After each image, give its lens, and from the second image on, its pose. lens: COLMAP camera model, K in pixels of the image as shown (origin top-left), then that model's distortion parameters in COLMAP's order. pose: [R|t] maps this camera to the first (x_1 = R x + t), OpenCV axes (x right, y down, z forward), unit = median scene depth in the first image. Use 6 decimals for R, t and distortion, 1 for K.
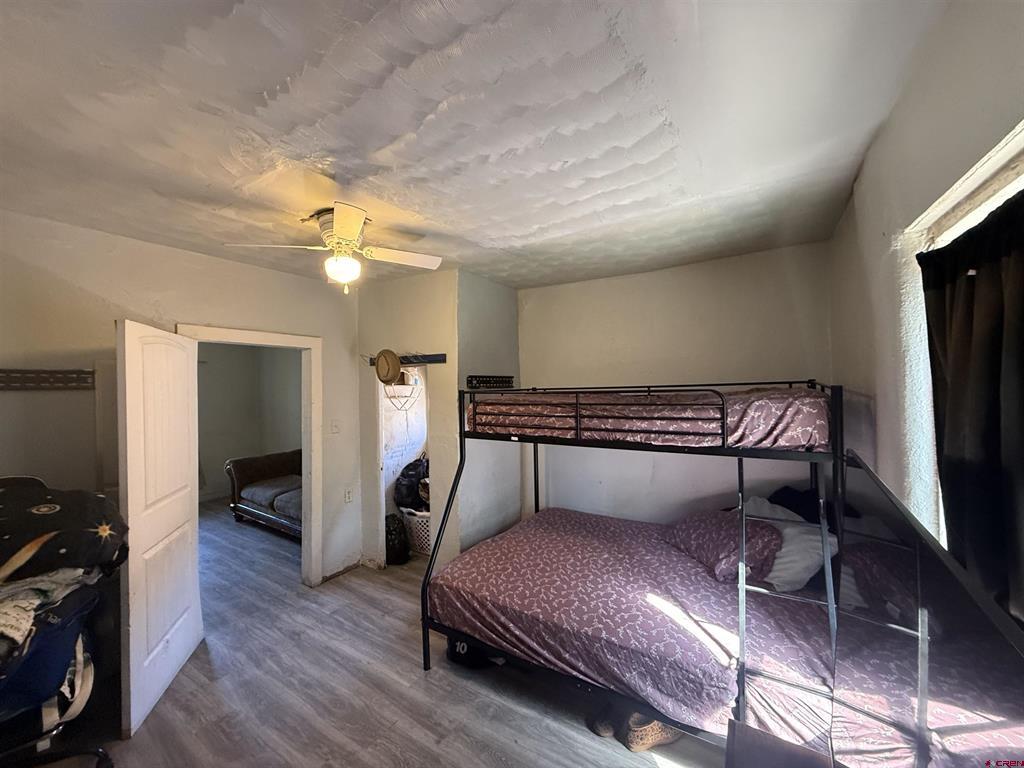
lens RADIAL K [[408.8, 0, 512.0], [0, 408.8, 384.0], [0, 0, 1]] dist [-0.000534, -0.000222]
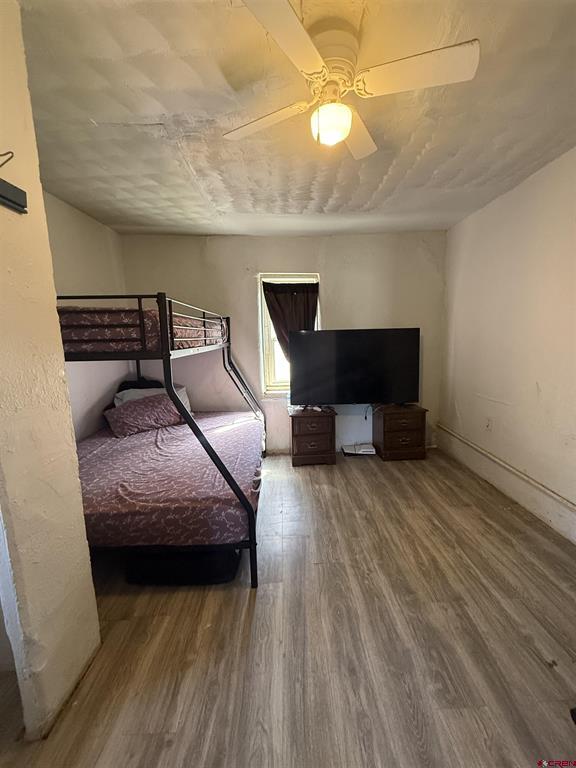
lens RADIAL K [[306.6, 0, 288.0], [0, 306.6, 384.0], [0, 0, 1]] dist [-0.000534, -0.000222]
pose [[-0.562652, -0.098827, 0.820766, -0.895721], [0.027615, 0.990028, 0.138138, 0.135182], [-0.826233, 0.100389, -0.554312, 1.437289]]
